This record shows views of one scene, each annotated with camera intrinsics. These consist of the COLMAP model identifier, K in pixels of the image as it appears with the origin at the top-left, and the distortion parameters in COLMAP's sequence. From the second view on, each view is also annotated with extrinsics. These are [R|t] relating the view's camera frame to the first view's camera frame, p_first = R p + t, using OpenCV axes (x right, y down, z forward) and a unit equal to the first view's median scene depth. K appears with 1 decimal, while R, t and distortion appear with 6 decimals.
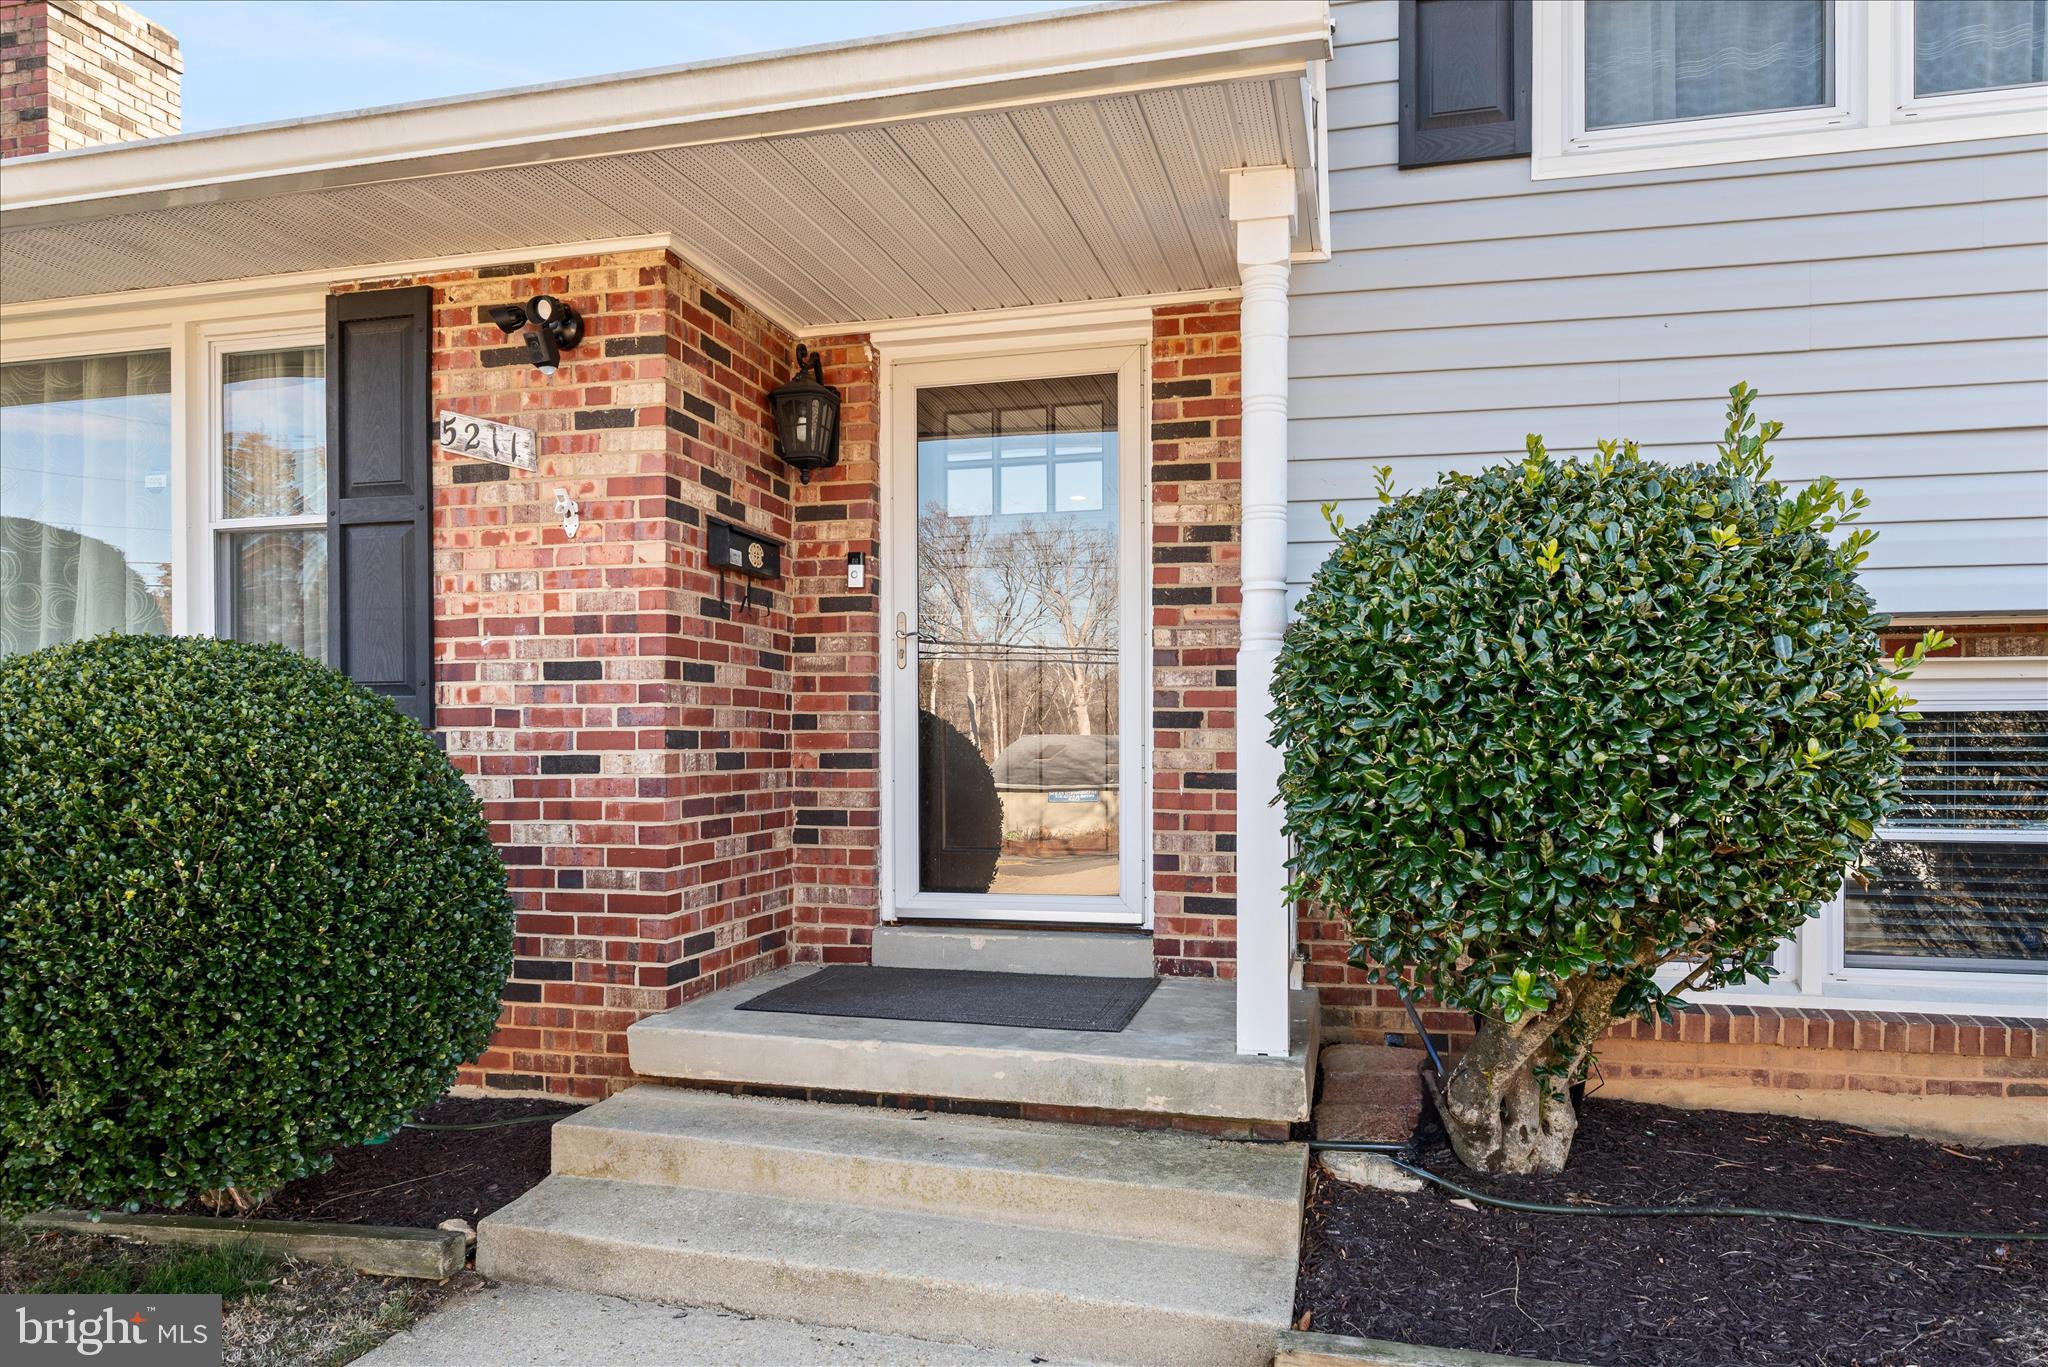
lens RADIAL K [[1360.5, 0, 1041.4], [0, 1360.5, 756.9], [0, 0, 1]] dist [-0.013823, -0.000234]
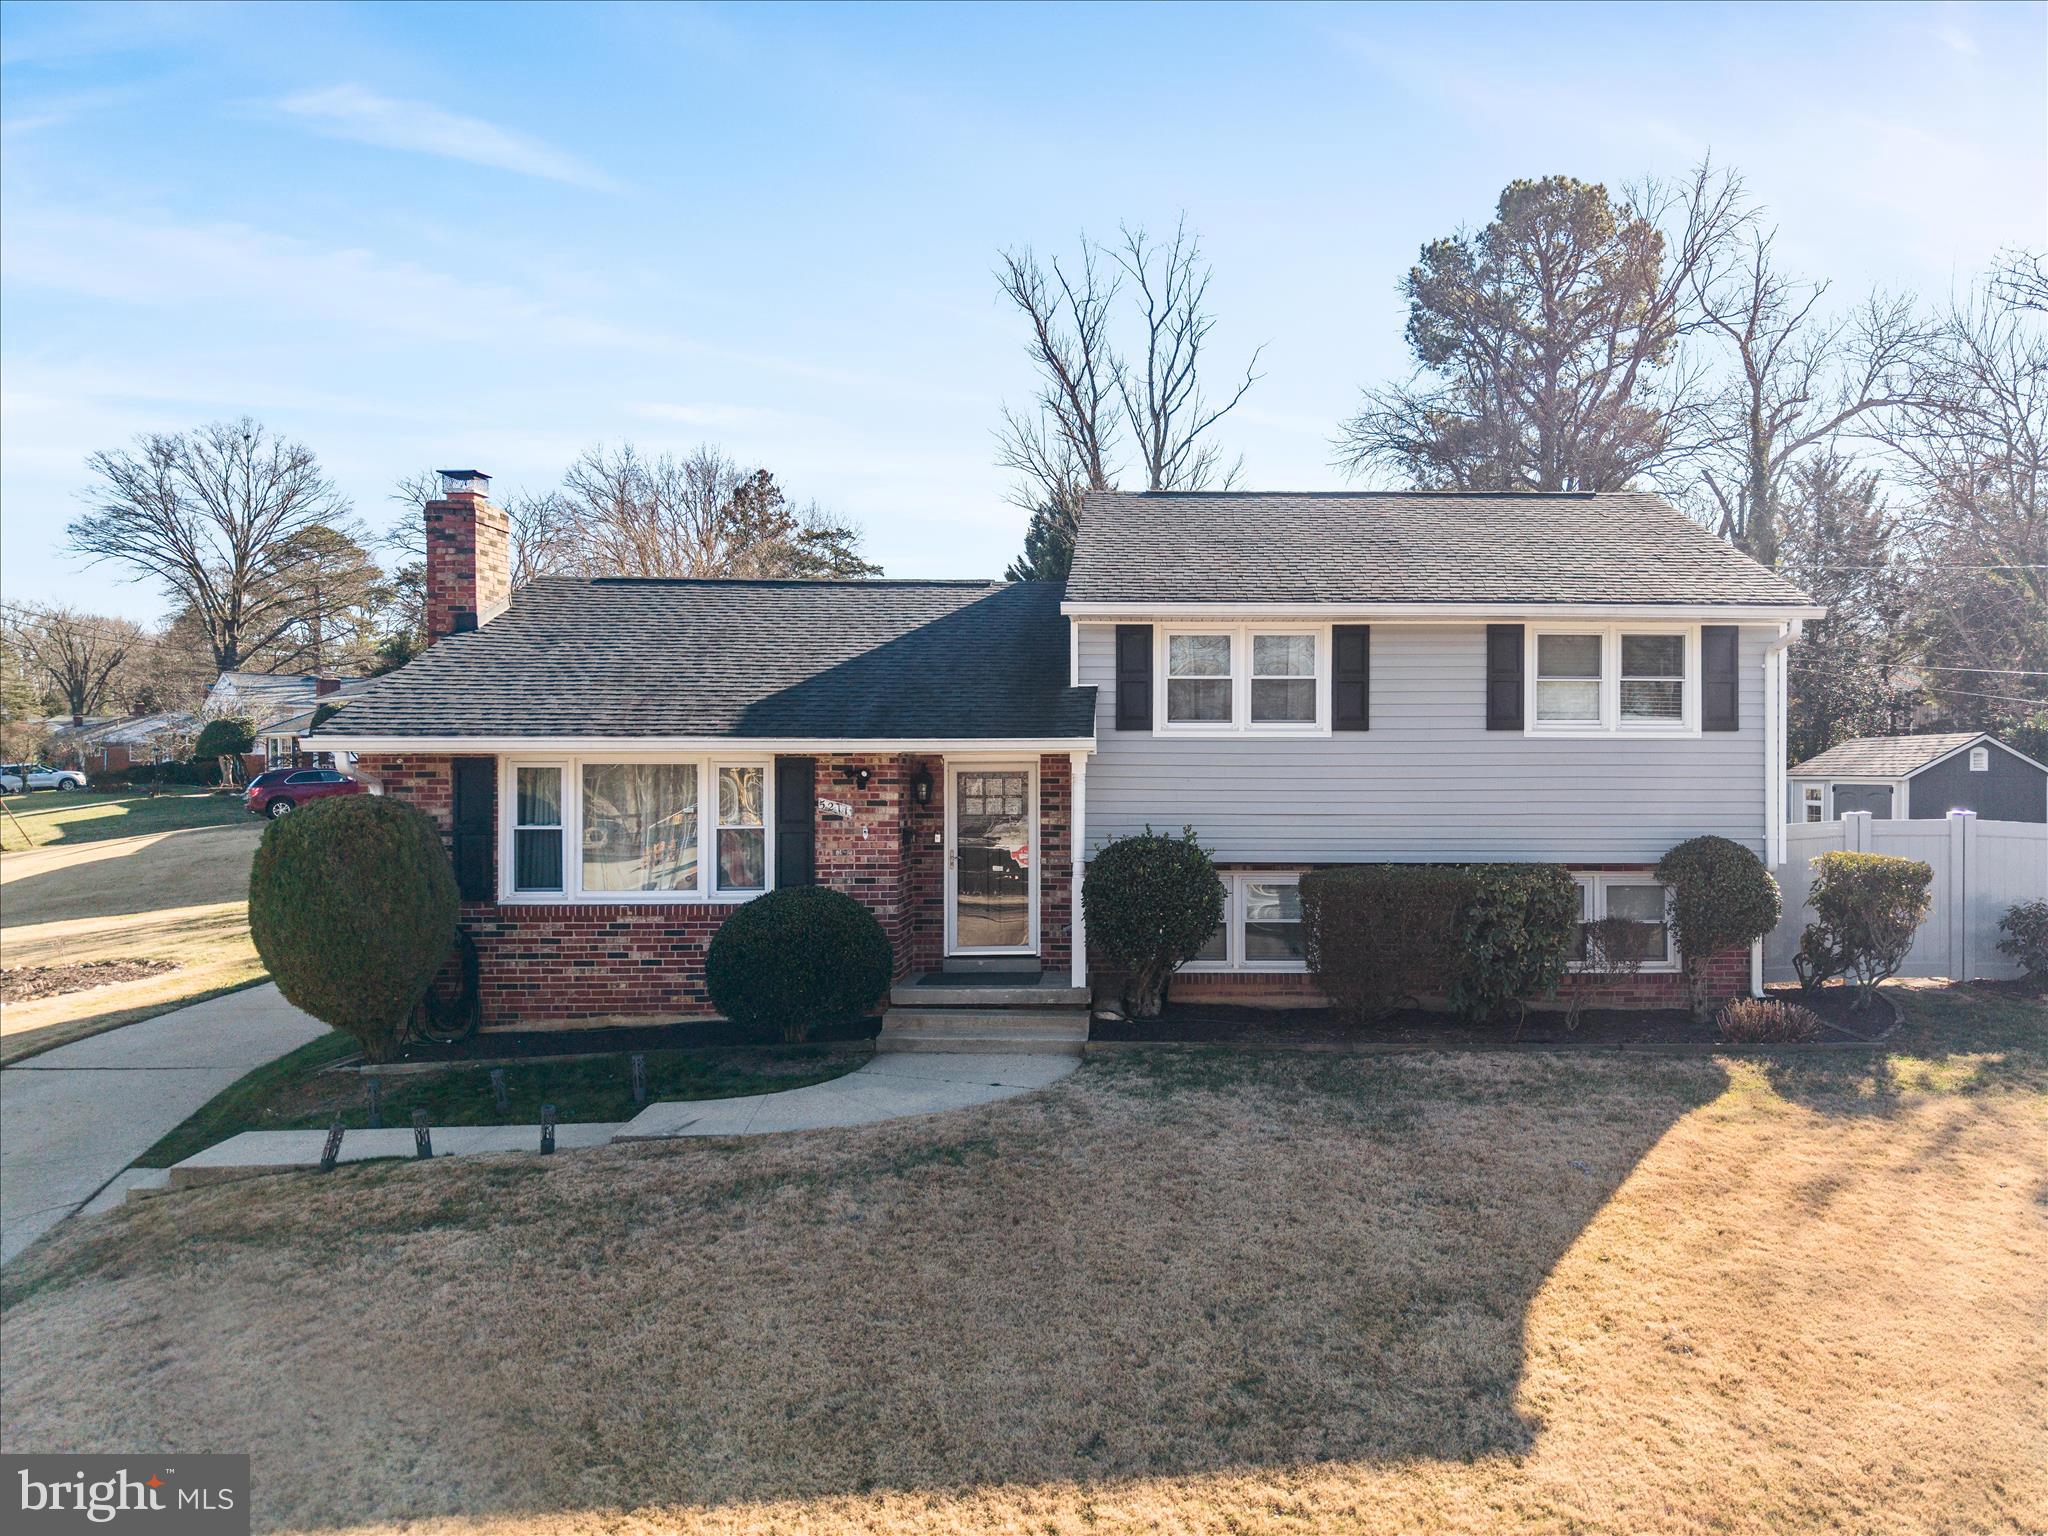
lens RADIAL K [[1527.5, 0, 1138.8], [0, 1527.5, 727.7], [0, 0, 1]] dist [0.032957, -0.018543]
pose [[0.968629, 0.002607, 0.248498, -0.614120], [0.005025, 0.999535, -0.030071, -0.311032], [-0.248461, 0.030376, 0.968166, -2.642015]]
